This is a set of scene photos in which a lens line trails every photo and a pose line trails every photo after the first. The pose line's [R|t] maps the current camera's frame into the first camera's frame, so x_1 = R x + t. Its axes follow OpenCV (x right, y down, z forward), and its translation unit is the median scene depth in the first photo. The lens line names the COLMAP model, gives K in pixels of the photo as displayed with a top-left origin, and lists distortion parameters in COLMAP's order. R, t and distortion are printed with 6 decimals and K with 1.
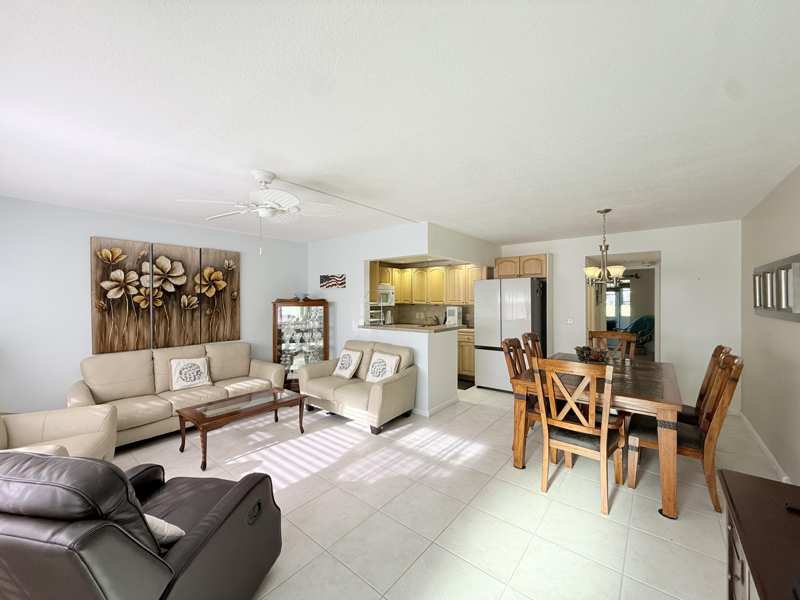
lens RADIAL K [[321.6, 0, 396.1], [0, 321.6, 299.7], [0, 0, 1]] dist [0.006154, -0.001663]
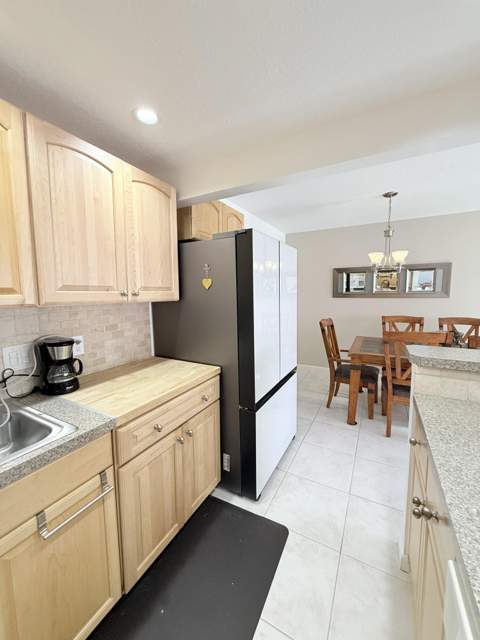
lens RADIAL K [[257.2, 0, 240.7], [0, 257.2, 316.9], [0, 0, 1]] dist [0.006154, -0.001663]
pose [[-0.182719, -0.088354, 0.979187, -0.046540], [0.011173, 0.995703, 0.091929, 0.013648], [-0.983102, 0.027738, -0.180946, 1.360318]]
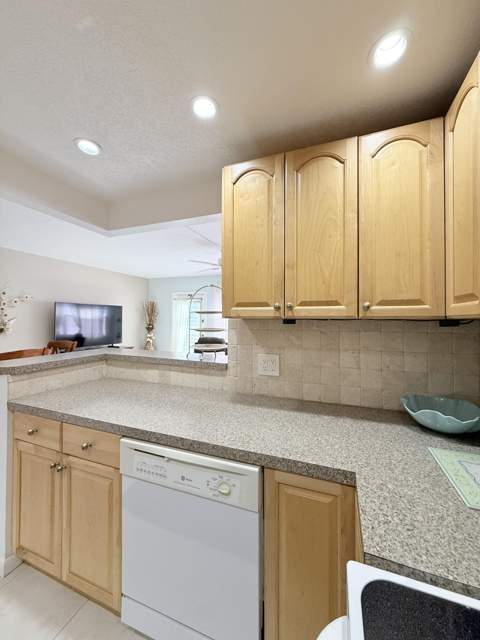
lens RADIAL K [[257.2, 0, 238.6], [0, 257.2, 317.3], [0, 0, 1]] dist [0.006154, -0.001663]
pose [[-0.947369, -0.006333, -0.320082, 0.022300], [-0.005416, 0.999978, -0.003757, 0.021551], [0.320099, -0.001826, -0.947382, 1.520788]]
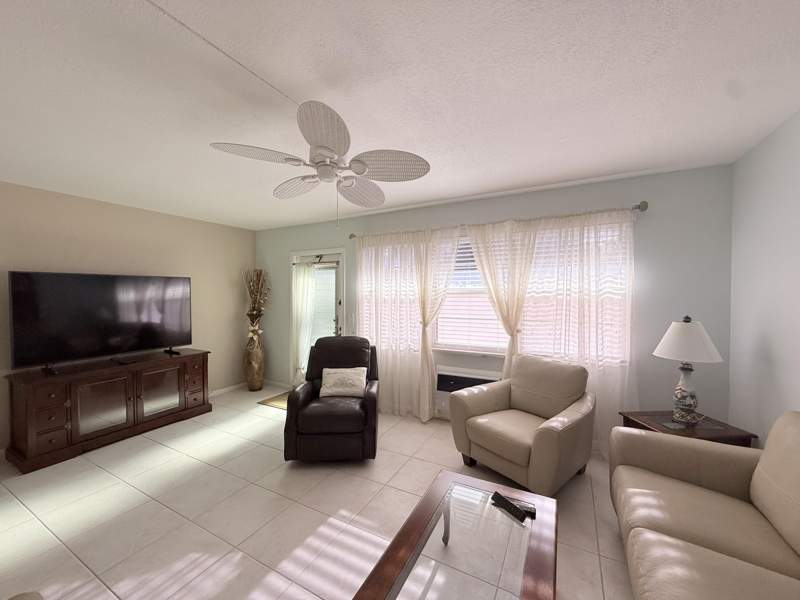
lens RADIAL K [[321.6, 0, 398.2], [0, 321.6, 298.3], [0, 0, 1]] dist [0.006154, -0.001663]
pose [[-0.981759, 0.008986, -0.189919, -0.246596], [0.005146, 0.999772, 0.020701, 0.004442], [0.190062, 0.019346, -0.981581, 1.077159]]
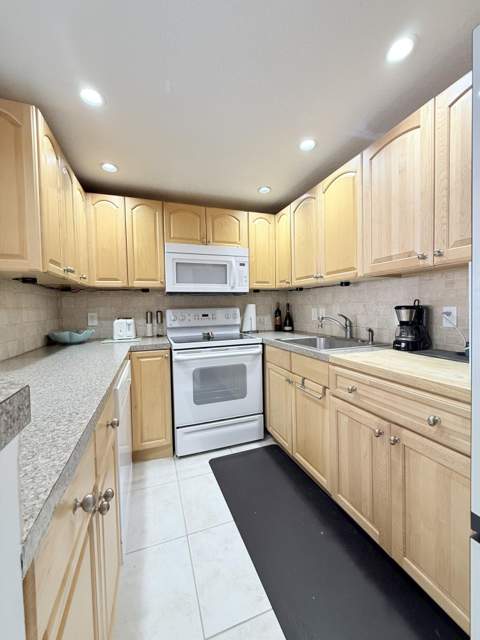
lens RADIAL K [[257.2, 0, 240.1], [0, 257.2, 316.2], [0, 0, 1]] dist [0.006154, -0.001663]
pose [[0.853903, 0.001463, -0.520430, 0.278533], [0.017273, 0.999365, 0.031150, 0.066472], [0.520146, -0.035588, 0.853336, 1.093479]]
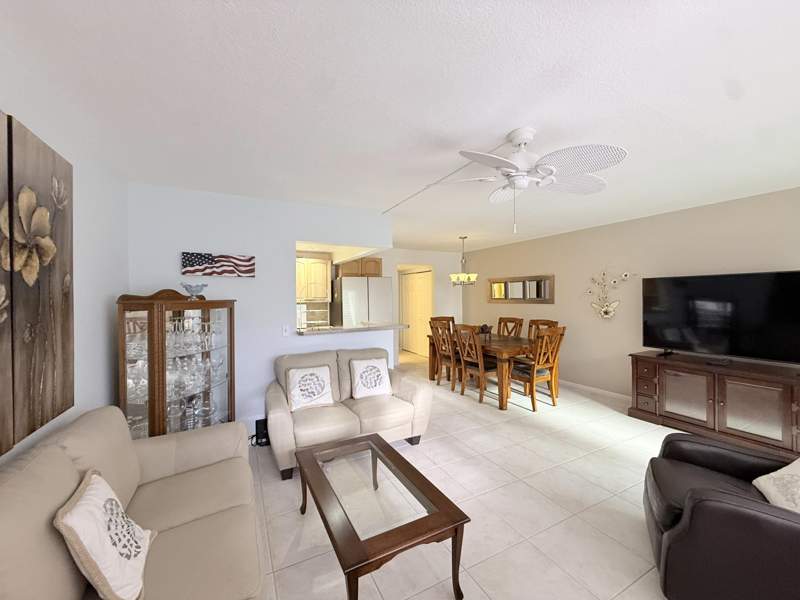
lens RADIAL K [[321.6, 0, 398.5], [0, 321.6, 302.9], [0, 0, 1]] dist [0.006154, -0.001663]
pose [[0.396259, -0.018359, 0.917955, -0.753957], [0.009083, 0.999830, 0.016076, 0.006434], [-0.918094, 0.001968, 0.396358, 0.577195]]
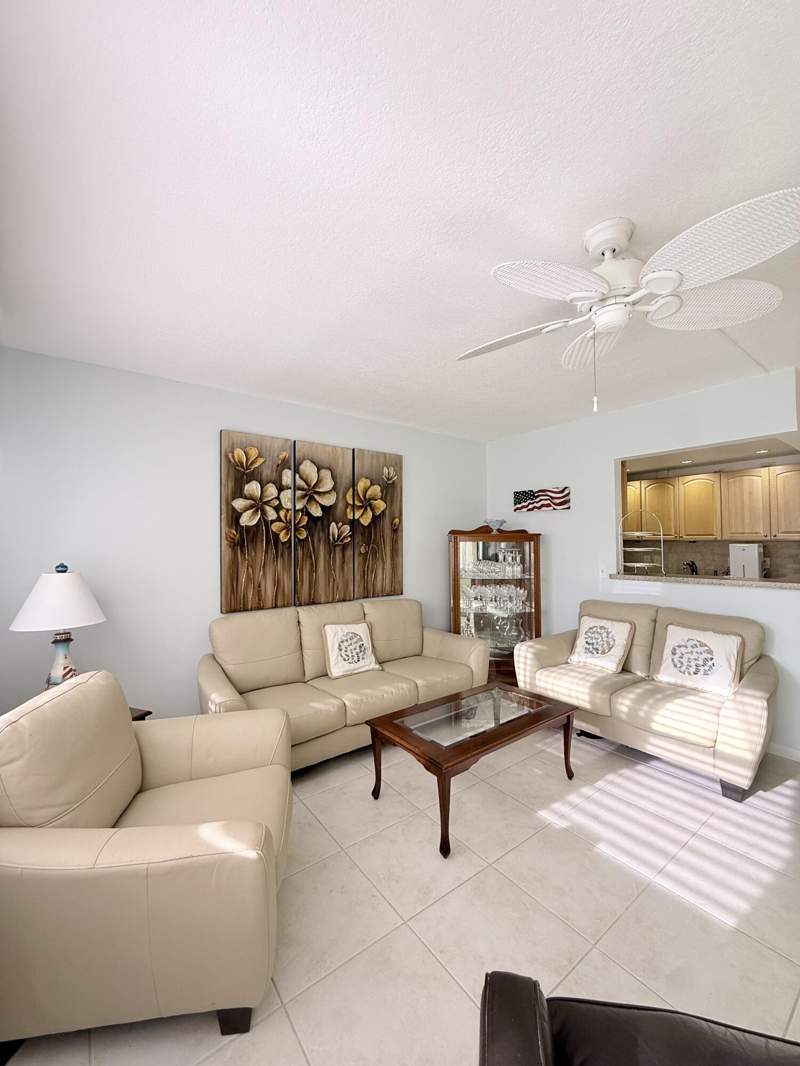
lens RADIAL K [[428.5, 0, 400.8], [0, 428.5, 533.1], [0, 0, 1]] dist [0.006154, -0.001663]
pose [[0.974391, -0.006720, -0.224762, -0.335973], [0.002585, 0.999822, -0.018687, 0.023032], [0.224847, 0.017628, 0.974235, 0.209784]]
